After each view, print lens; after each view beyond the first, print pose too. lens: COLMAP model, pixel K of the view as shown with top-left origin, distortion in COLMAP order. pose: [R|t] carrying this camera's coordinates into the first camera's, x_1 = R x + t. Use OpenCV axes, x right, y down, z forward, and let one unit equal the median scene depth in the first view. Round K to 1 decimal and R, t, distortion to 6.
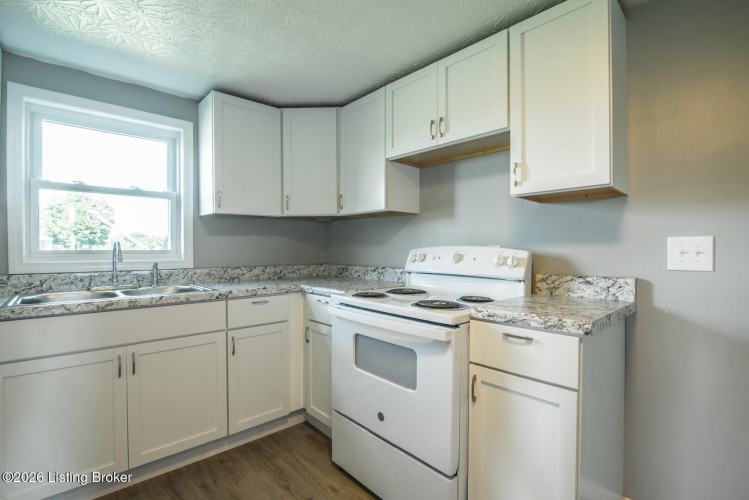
lens RADIAL K [[348.2, 0, 377.3], [0, 348.2, 253.4], [0, 0, 1]] dist [-0.016652, -0.000527]
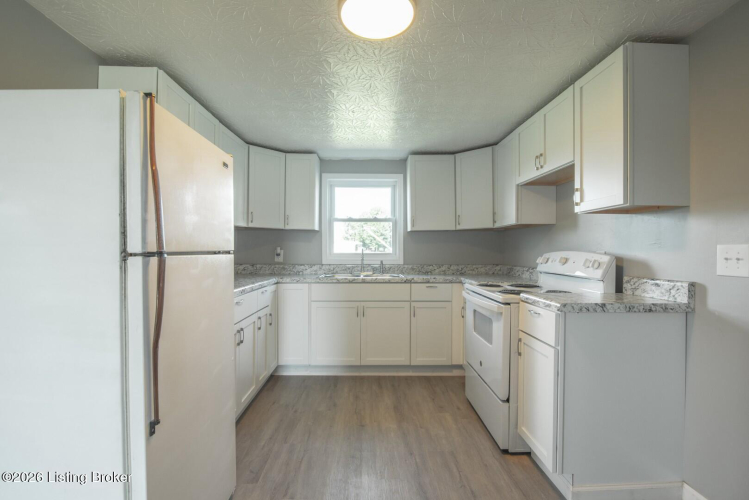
lens RADIAL K [[348.2, 0, 375.5], [0, 348.2, 256.5], [0, 0, 1]] dist [-0.016652, -0.000527]
pose [[0.750513, 0.012524, -0.660737, 0.528082], [-0.010848, 0.999919, 0.006631, -0.003973], [0.660767, 0.002191, 0.750588, -0.358293]]
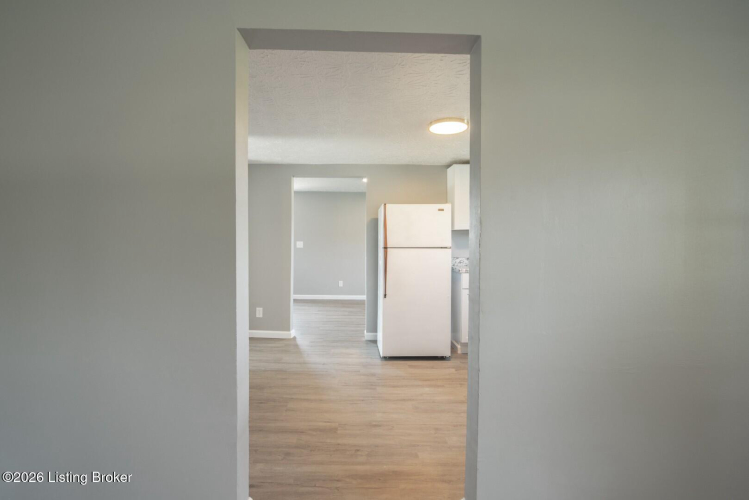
lens RADIAL K [[348.2, 0, 368.9], [0, 348.2, 251.6], [0, 0, 1]] dist [-0.016652, -0.000527]
pose [[-0.660133, 0.005832, -0.751126, 1.366552], [-0.012667, 0.999741, 0.018895, -0.012766], [0.751042, 0.021988, -0.659889, 0.919741]]
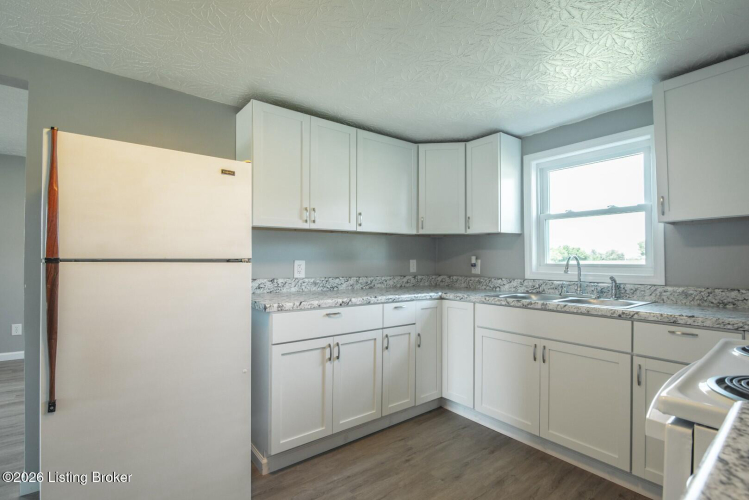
lens RADIAL K [[348.2, 0, 372.6], [0, 348.2, 257.9], [0, 0, 1]] dist [-0.016652, -0.000527]
pose [[-0.087936, -0.008086, -0.996093, 0.499504], [-0.017904, 0.999818, -0.006536, -0.010024], [0.995965, 0.017259, -0.088065, 0.395511]]
